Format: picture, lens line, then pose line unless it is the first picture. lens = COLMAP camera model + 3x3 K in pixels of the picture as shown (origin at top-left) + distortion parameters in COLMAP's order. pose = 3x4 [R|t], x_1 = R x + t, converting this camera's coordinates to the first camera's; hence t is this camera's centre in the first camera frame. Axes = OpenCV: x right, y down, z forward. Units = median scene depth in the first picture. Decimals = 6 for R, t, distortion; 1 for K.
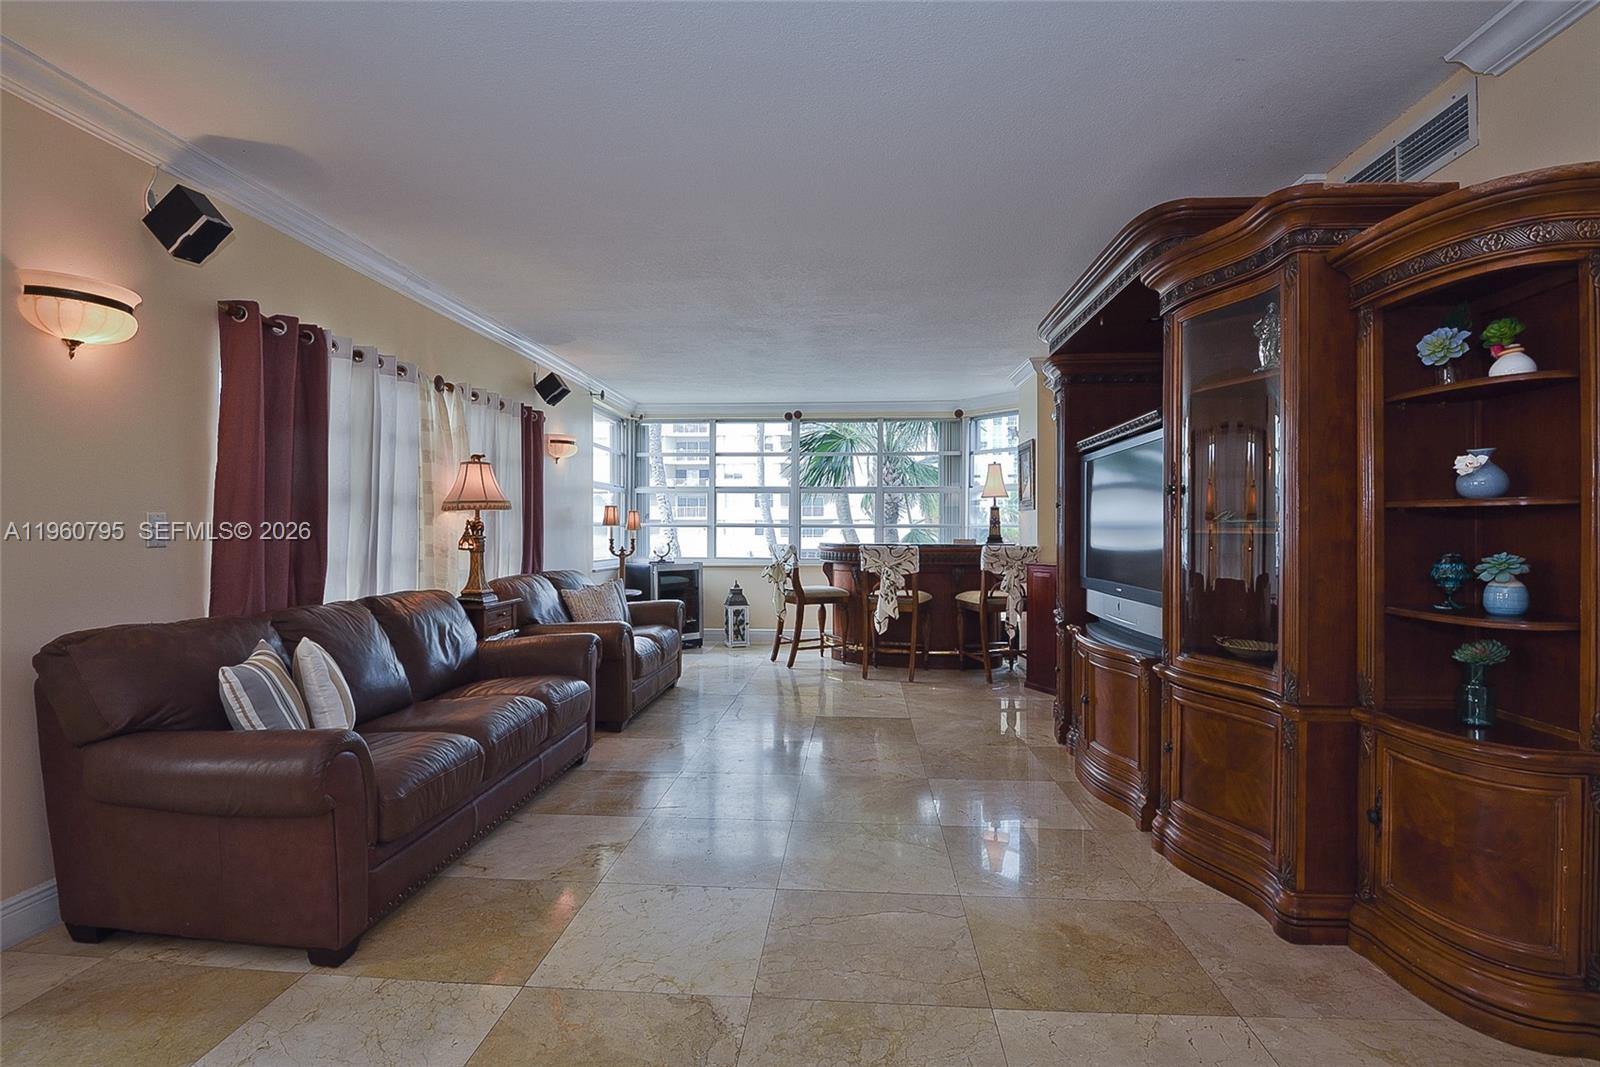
lens RADIAL K [[757.0, 0, 809.6], [0, 757.0, 527.9], [0, 0, 1]] dist [-0.024675, -0.001824]
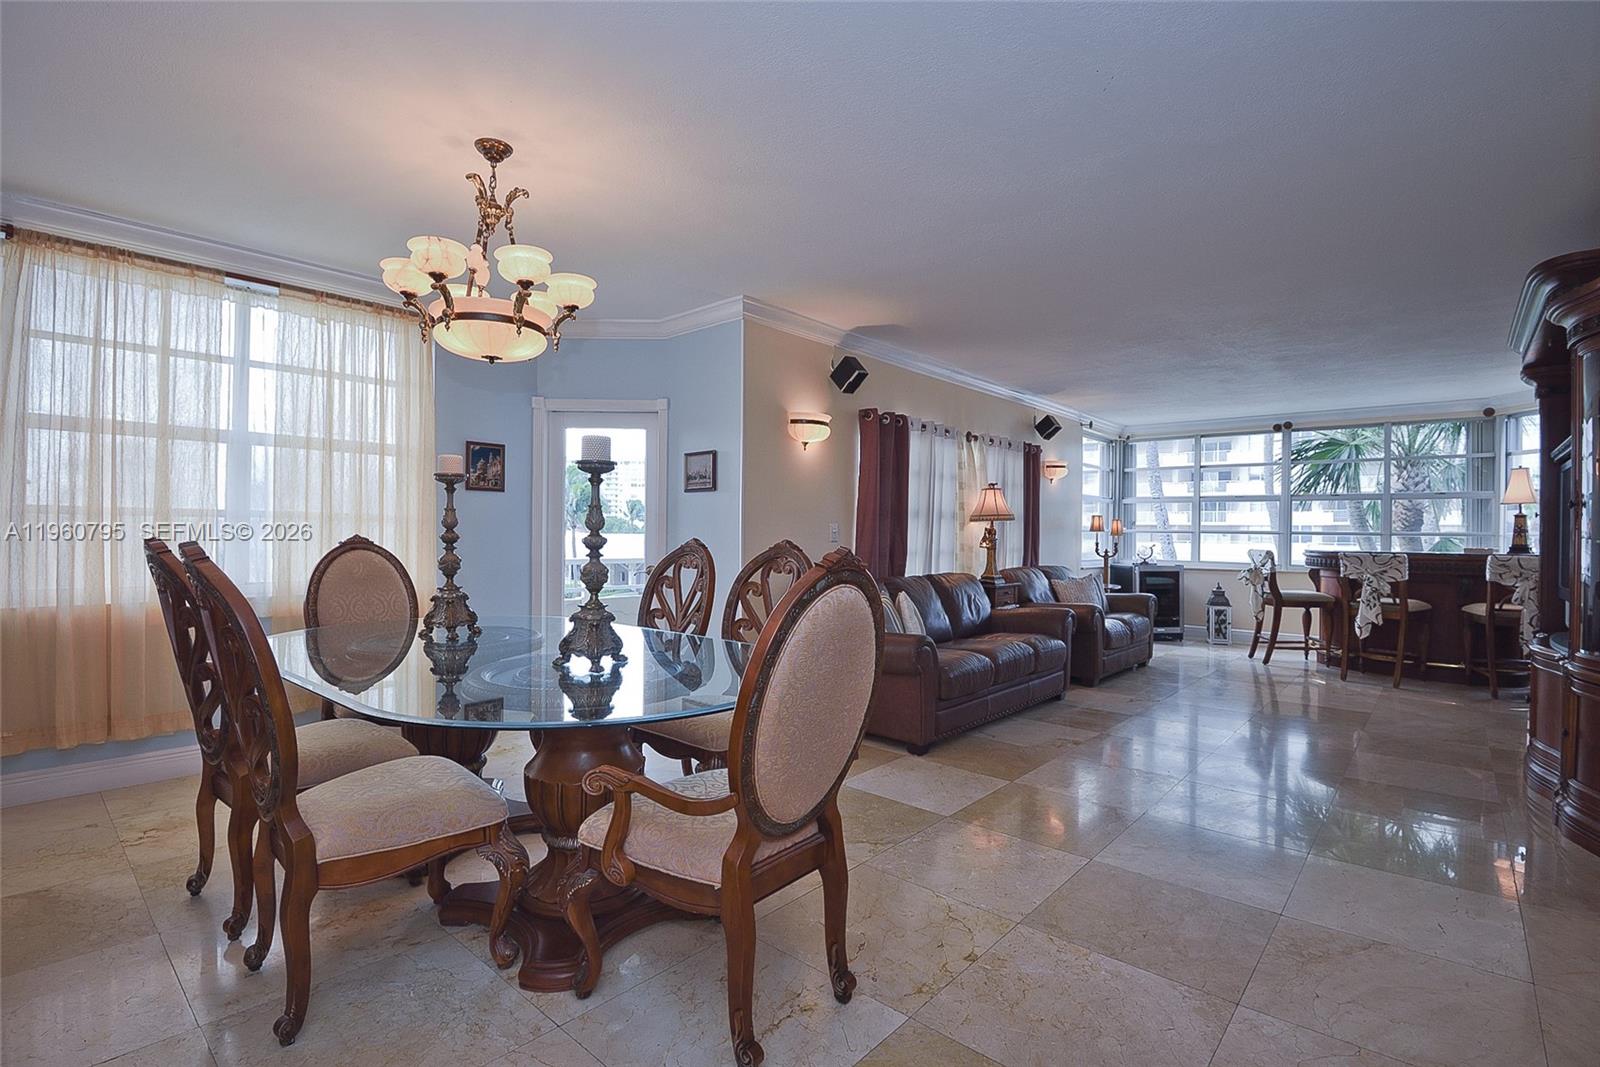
lens RADIAL K [[733.8, 0, 806.9], [0, 733.8, 533.7], [0, 0, 1]] dist [-0.004291, -0.001065]
pose [[0.787439, 0.008788, -0.616330, 0.119970], [-0.007975, 0.999960, 0.004069, -0.001045], [0.616341, 0.001711, 0.787477, -0.268932]]
